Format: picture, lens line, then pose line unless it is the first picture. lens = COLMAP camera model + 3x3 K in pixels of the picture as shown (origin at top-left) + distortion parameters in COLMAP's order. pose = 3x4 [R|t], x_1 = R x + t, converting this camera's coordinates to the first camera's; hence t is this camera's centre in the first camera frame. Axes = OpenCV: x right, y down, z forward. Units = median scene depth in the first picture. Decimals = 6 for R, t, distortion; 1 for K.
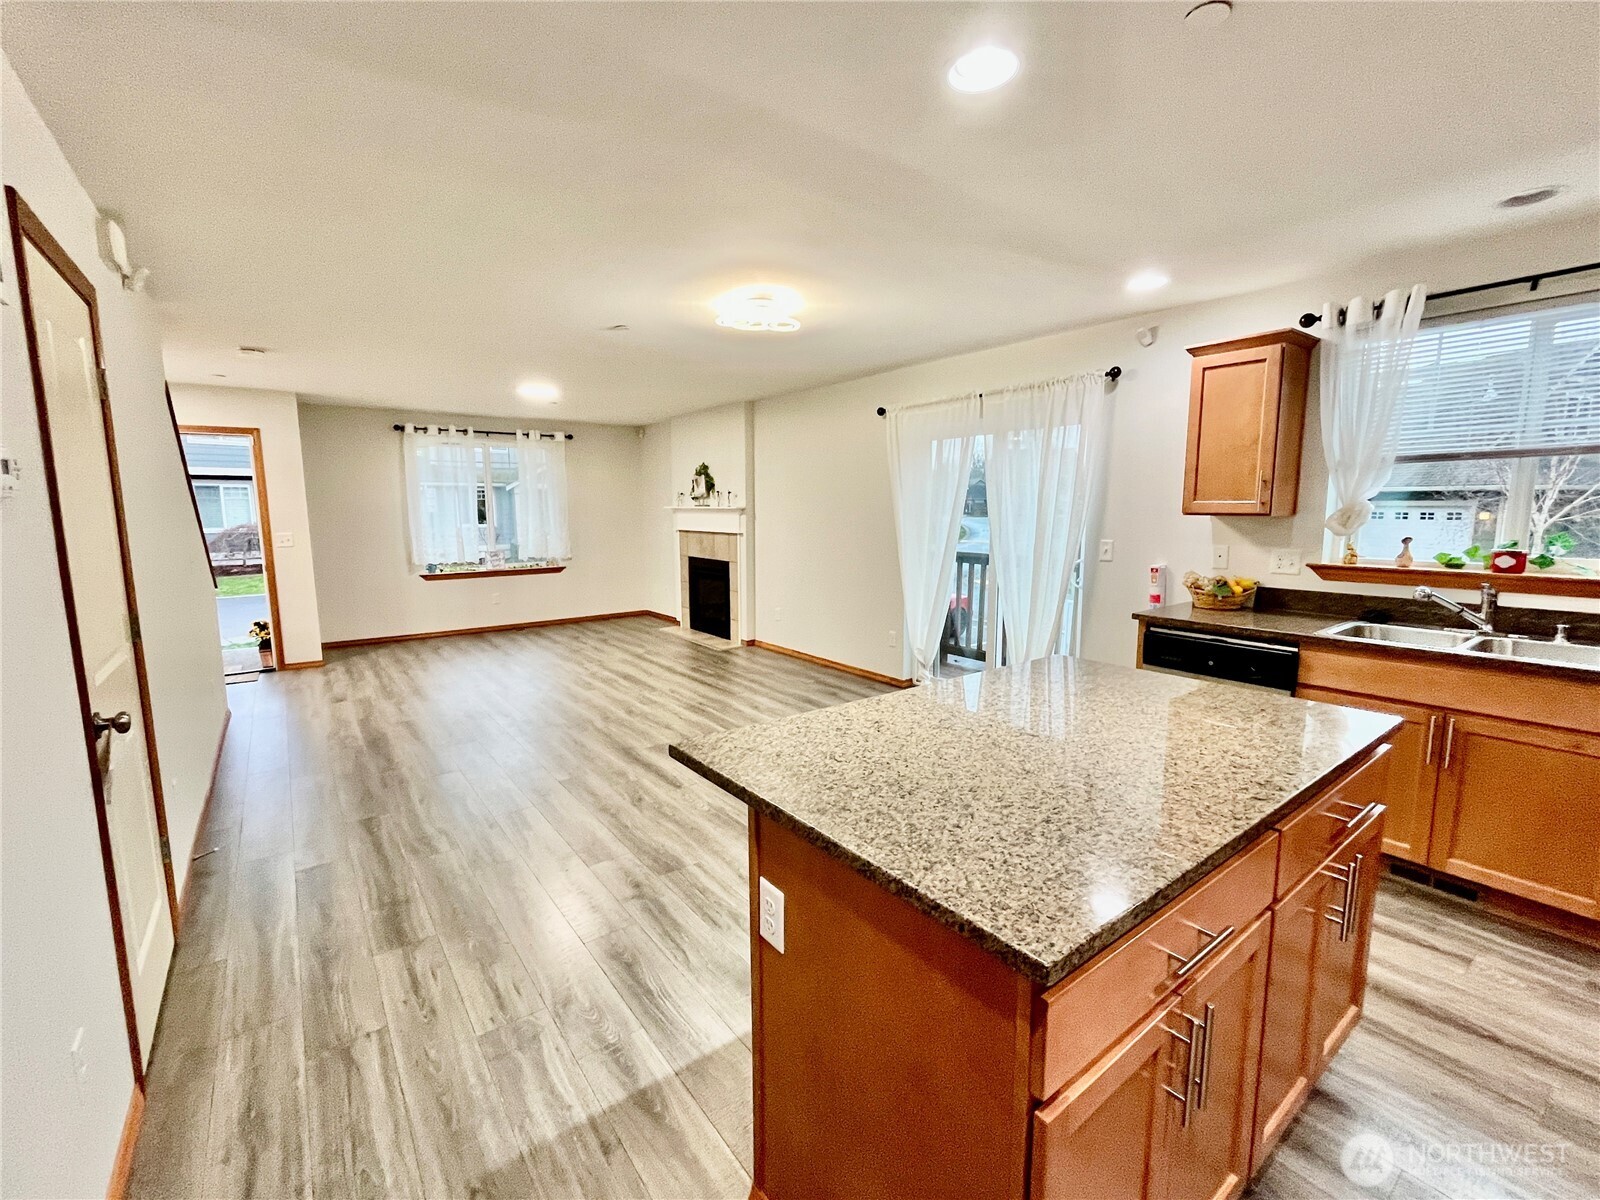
lens RADIAL K [[689.4, 0, 800.0], [0, 689.4, 600.0], [0, 0, 1]] dist [-0.015568, 0.000002]
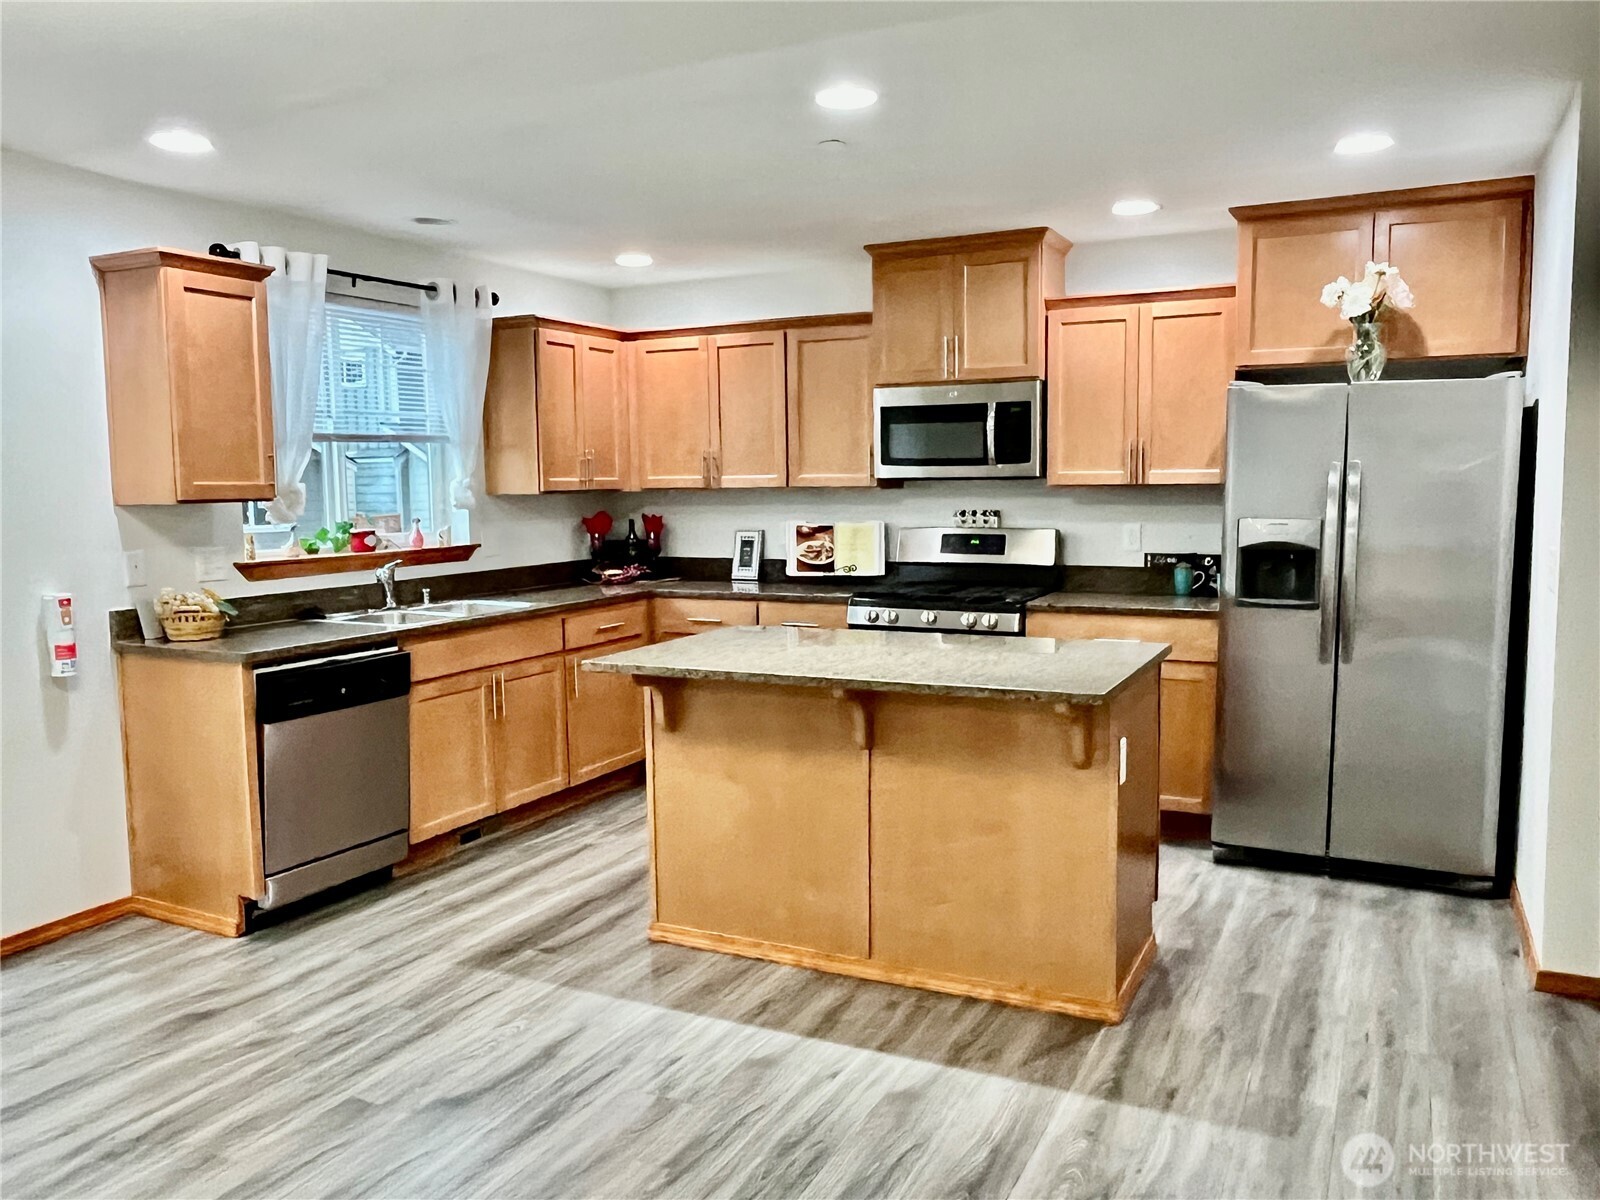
lens RADIAL K [[1212.4, 0, 792.4], [0, 1212.4, 596.5], [0, 0, 1]] dist [0.002495, -0.002998]
pose [[-0.444835, -0.074638, 0.892497, -0.919517], [0.135596, 0.979421, 0.149491, -0.162546], [-0.885289, 0.187518, -0.425560, 1.224849]]
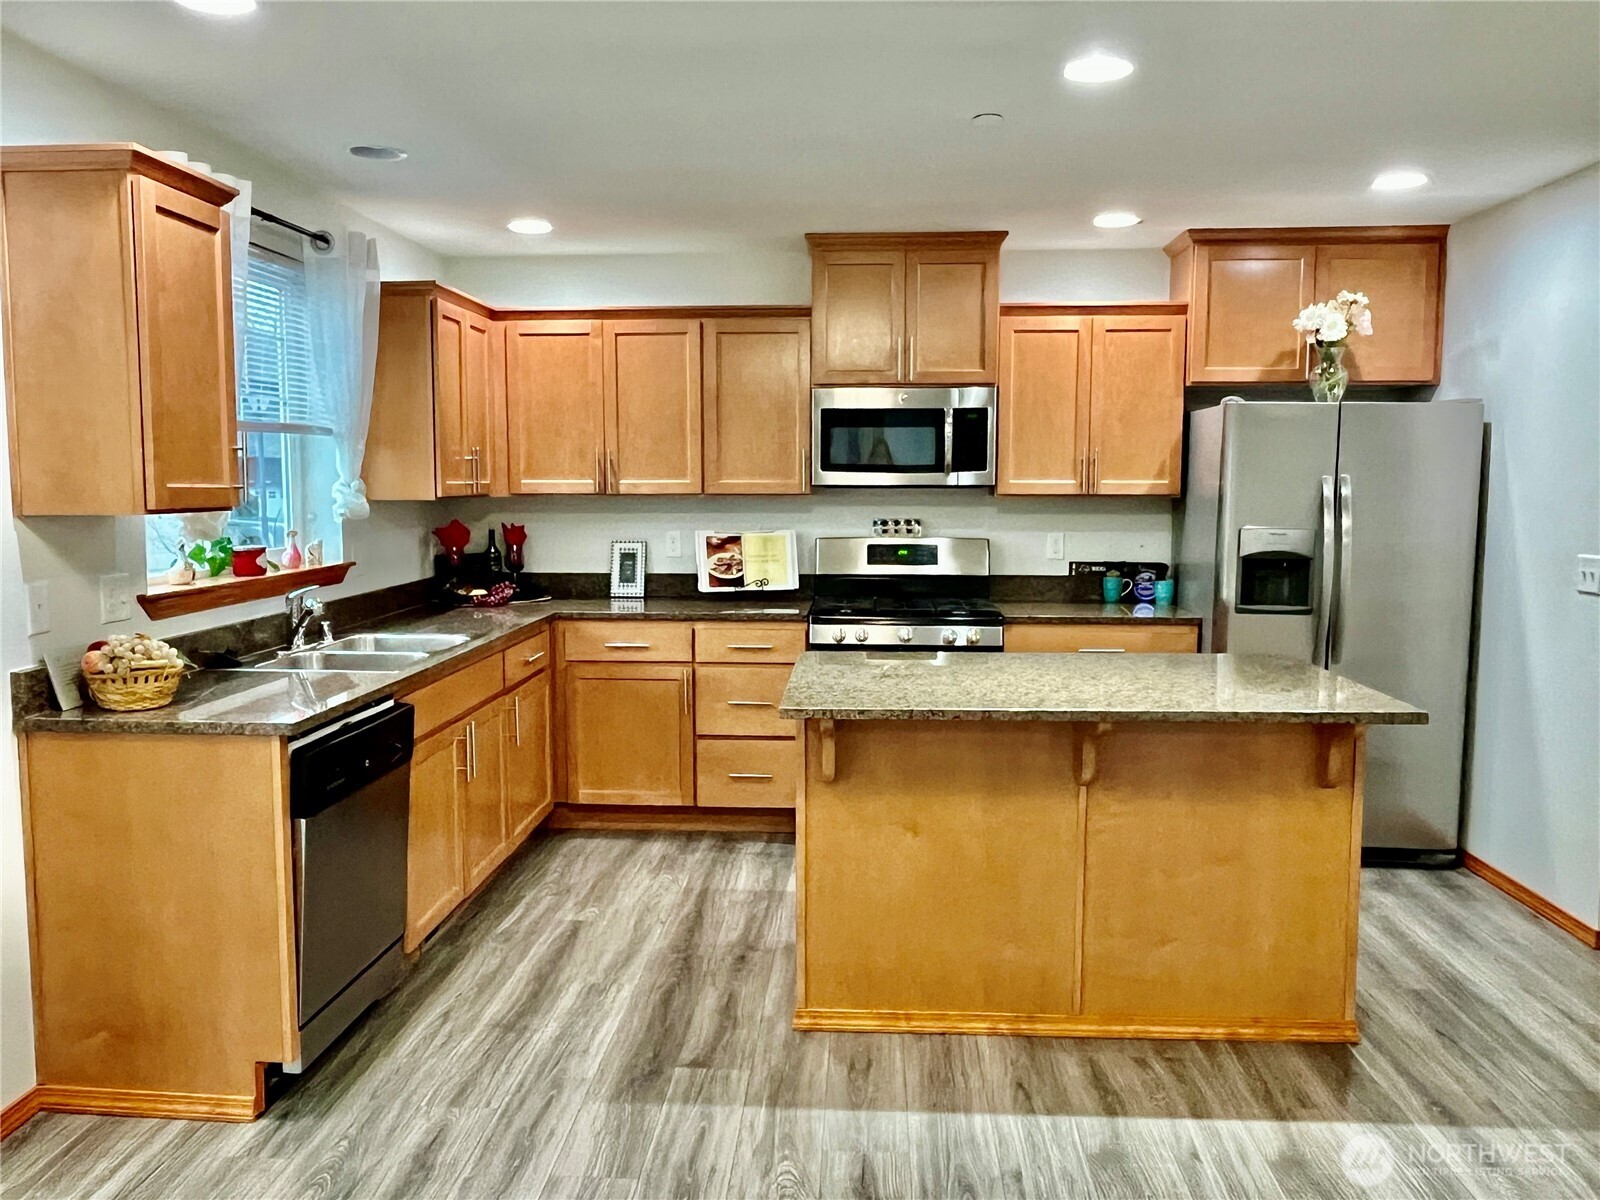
lens RADIAL K [[1212.4, 0, 792.4], [0, 1212.4, 596.5], [0, 0, 1]] dist [0.002495, -0.002998]
pose [[-0.755466, -0.056348, 0.652760, -0.367215], [0.093350, 0.976874, 0.192364, -0.230468], [-0.648503, 0.206260, -0.732735, 1.637415]]
